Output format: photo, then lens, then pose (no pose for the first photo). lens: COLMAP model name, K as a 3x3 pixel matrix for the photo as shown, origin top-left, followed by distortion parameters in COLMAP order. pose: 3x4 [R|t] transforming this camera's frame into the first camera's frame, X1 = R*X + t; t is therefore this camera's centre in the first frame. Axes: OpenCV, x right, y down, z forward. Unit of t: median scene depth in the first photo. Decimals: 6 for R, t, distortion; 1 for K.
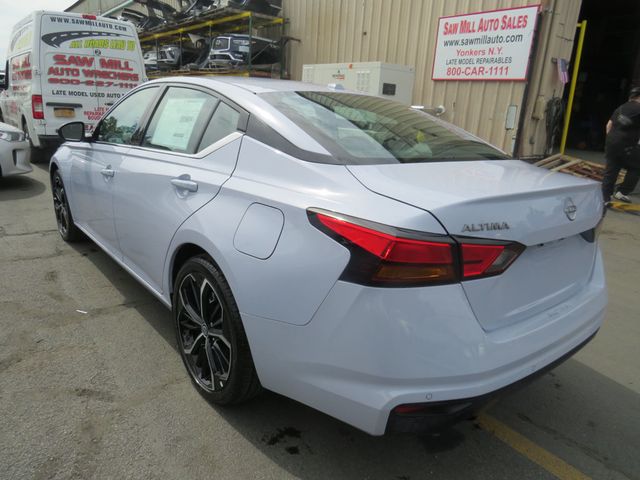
lens RADIAL K [[440.8, 0, 305.8], [0, 440.8, 238.7], [0, 0, 1]] dist [-0.046288, 0.034303]
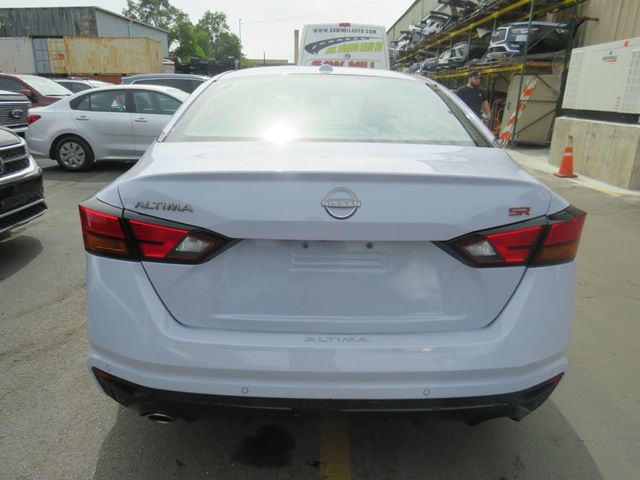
lens RADIAL K [[440.8, 0, 305.8], [0, 440.8, 238.7], [0, 0, 1]] dist [-0.046288, 0.034303]
pose [[0.806190, 0.139568, -0.574959, 0.145831], [-0.138646, 0.989285, 0.045737, -0.005280], [0.575182, 0.042843, 0.816903, 0.053313]]
